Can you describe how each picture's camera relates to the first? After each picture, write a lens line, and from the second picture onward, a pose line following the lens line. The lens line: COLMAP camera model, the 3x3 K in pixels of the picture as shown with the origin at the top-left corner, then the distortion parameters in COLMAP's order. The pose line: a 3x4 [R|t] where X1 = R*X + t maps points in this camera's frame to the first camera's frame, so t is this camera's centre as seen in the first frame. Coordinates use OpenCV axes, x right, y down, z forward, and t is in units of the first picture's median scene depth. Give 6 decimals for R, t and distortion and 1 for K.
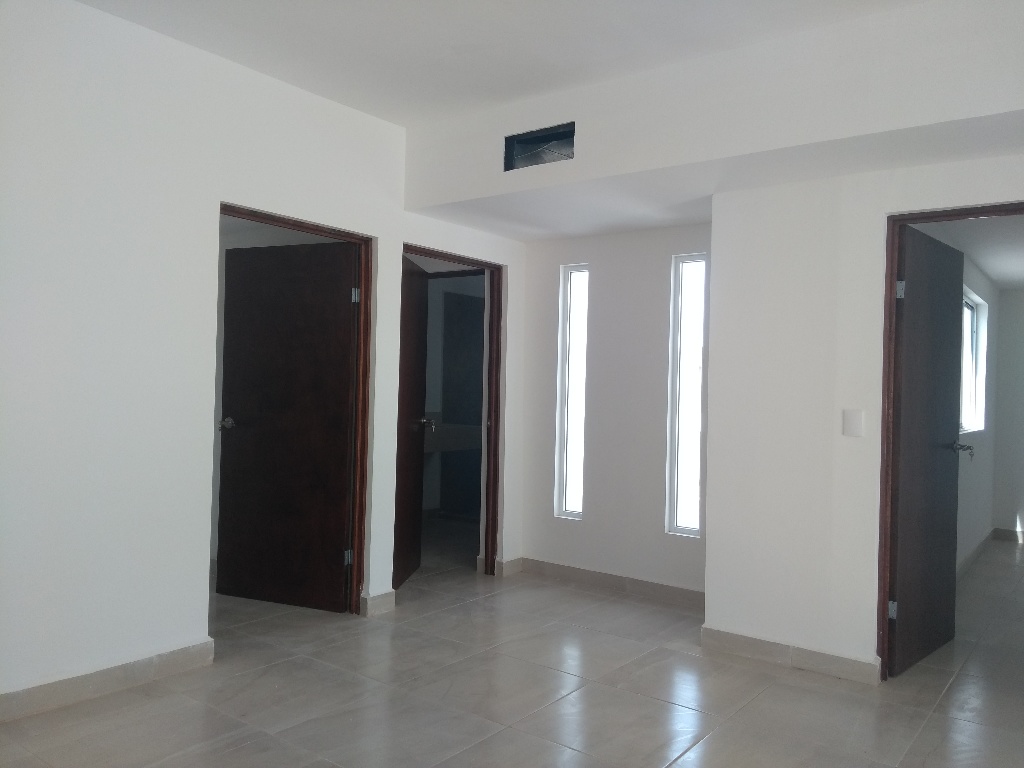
lens RADIAL K [[789.2, 0, 512.2], [0, 789.2, 386.0], [0, 0, 1]] dist [0.001075, 0.004534]
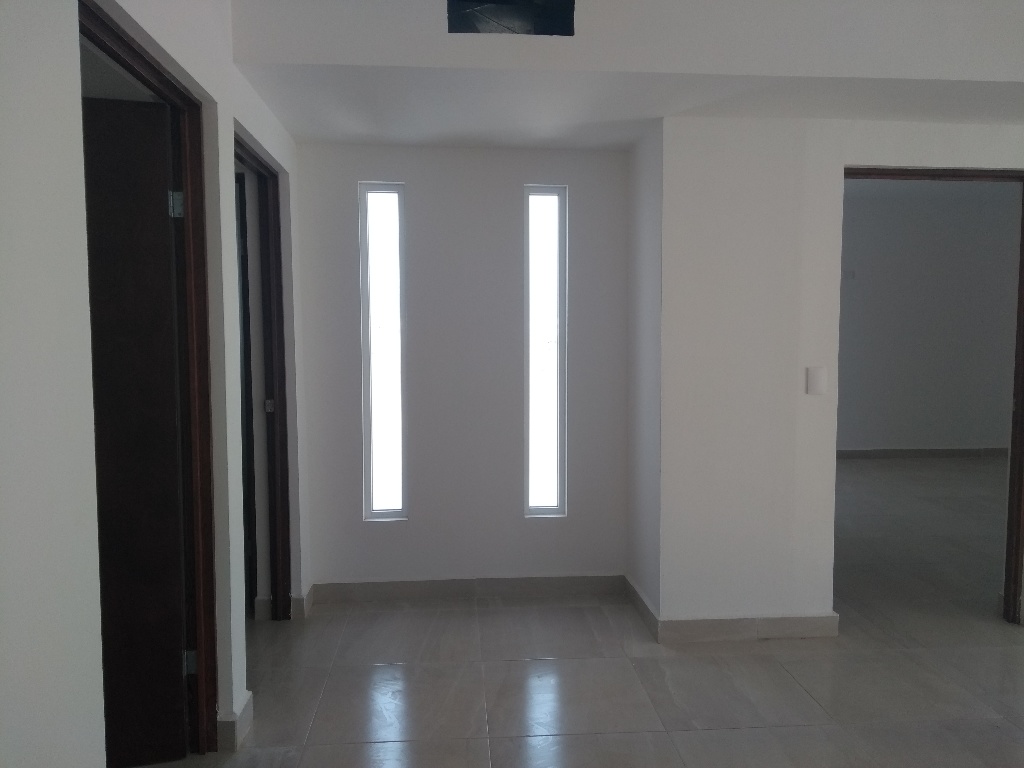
lens RADIAL K [[797.6, 0, 511.0], [0, 797.6, 387.7], [0, 0, 1]] dist [-0.002241, -0.002471]
pose [[0.746882, -0.074424, 0.660779, -0.404976], [0.018804, 0.995683, 0.090889, -0.033023], [-0.664691, -0.055458, 0.745057, 0.420152]]
